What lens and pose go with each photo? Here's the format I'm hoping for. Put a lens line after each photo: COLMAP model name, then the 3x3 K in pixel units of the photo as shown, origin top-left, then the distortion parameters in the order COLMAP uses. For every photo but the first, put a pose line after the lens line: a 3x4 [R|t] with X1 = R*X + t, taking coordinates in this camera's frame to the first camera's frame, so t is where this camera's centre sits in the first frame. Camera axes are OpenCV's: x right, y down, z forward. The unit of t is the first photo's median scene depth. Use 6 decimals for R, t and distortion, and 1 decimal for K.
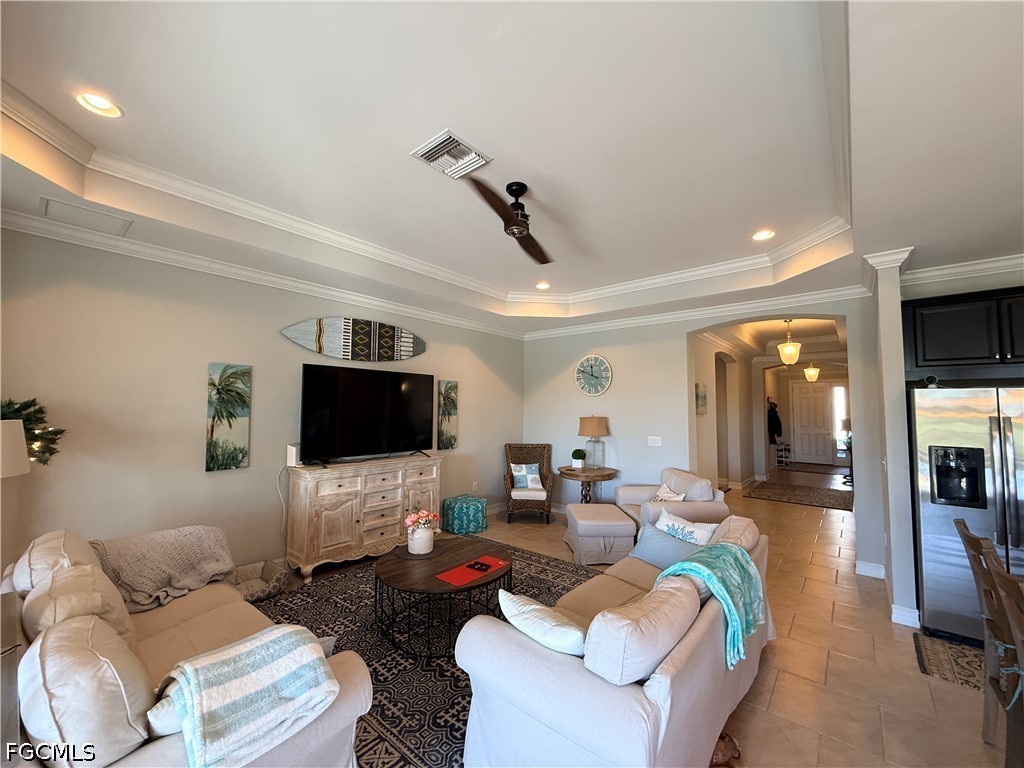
lens RADIAL K [[407.4, 0, 511.6], [0, 407.4, 382.2], [0, 0, 1]] dist [0.000569, 0.000329]
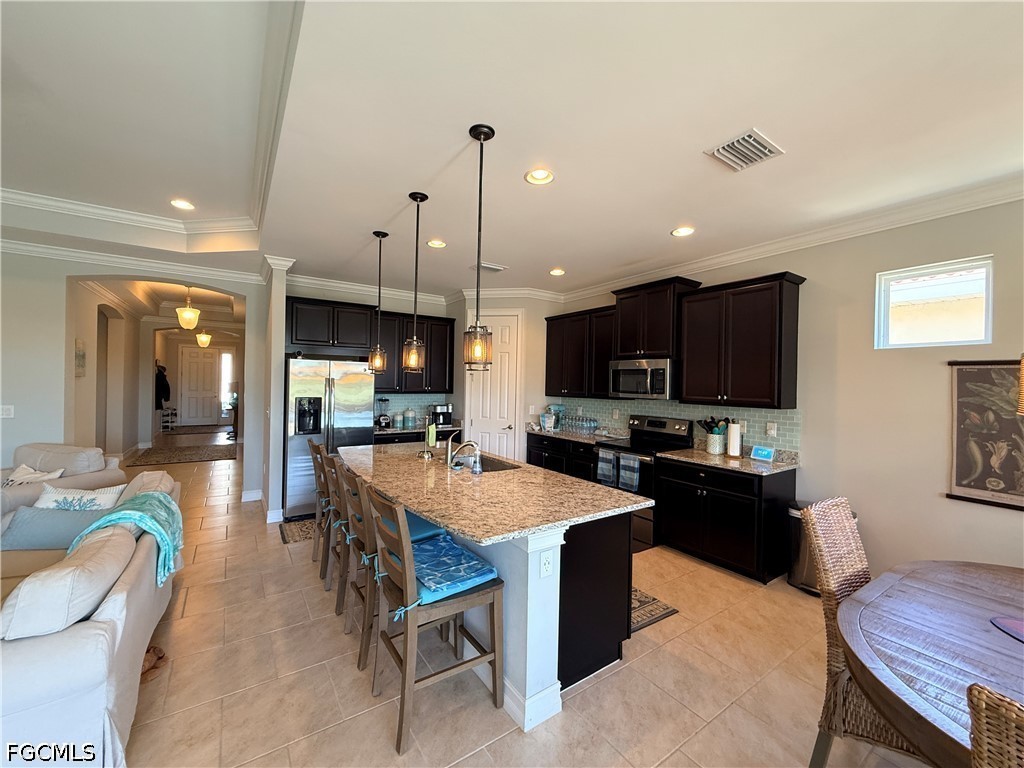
lens RADIAL K [[407.4, 0, 511.6], [0, 407.4, 382.2], [0, 0, 1]] dist [0.000569, 0.000329]
pose [[0.268523, -0.004826, 0.963261, -0.178771], [-0.076777, 0.996699, 0.026396, 0.000584], [-0.960209, -0.081045, 0.267266, -0.136301]]
